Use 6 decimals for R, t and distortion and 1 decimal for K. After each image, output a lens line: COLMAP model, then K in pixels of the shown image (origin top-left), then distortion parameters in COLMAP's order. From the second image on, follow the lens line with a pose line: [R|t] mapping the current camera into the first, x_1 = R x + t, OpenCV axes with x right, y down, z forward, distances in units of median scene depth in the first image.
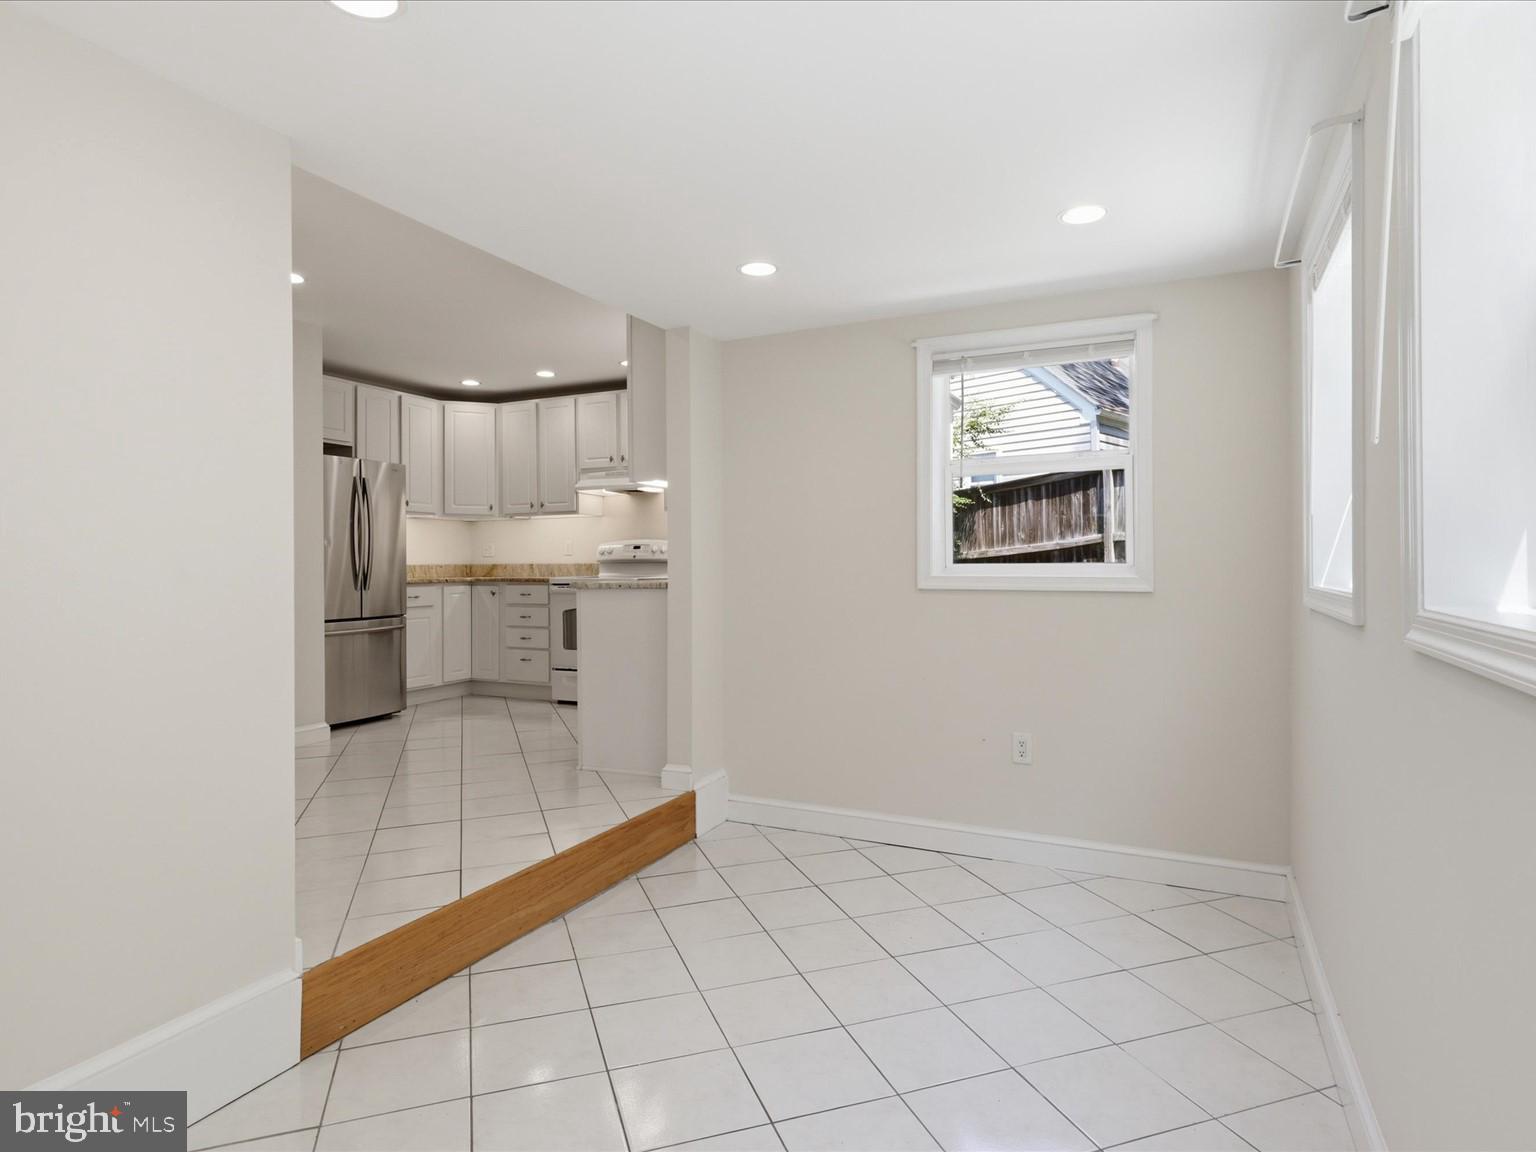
lens RADIAL K [[866.0, 0, 779.1], [0, 866.0, 563.9], [0, 0, 1]] dist [0.014377, -0.001034]
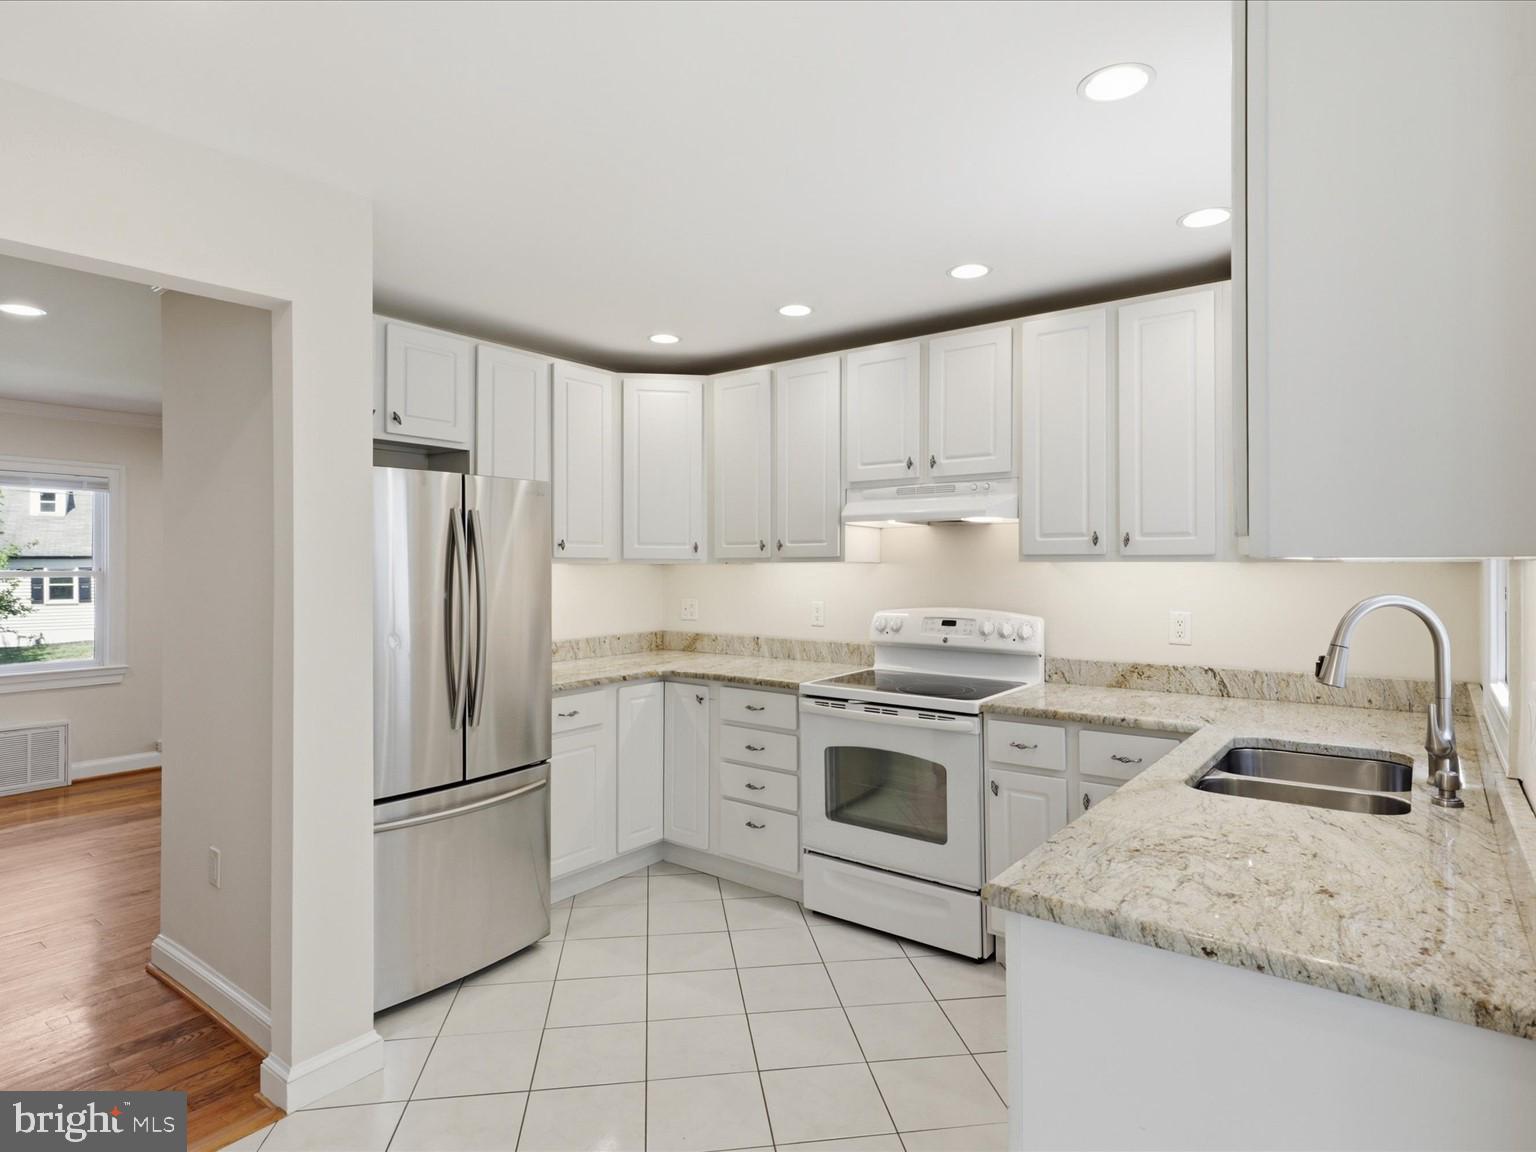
lens RADIAL K [[866.0, 0, 765.6], [0, 866.0, 574.3], [0, 0, 1]] dist [0.014377, -0.001034]
pose [[0.975630, 0.007853, -0.219280, -0.159866], [-0.005723, 0.999930, 0.010346, -0.056036], [0.219346, -0.008839, 0.975607, 0.444042]]
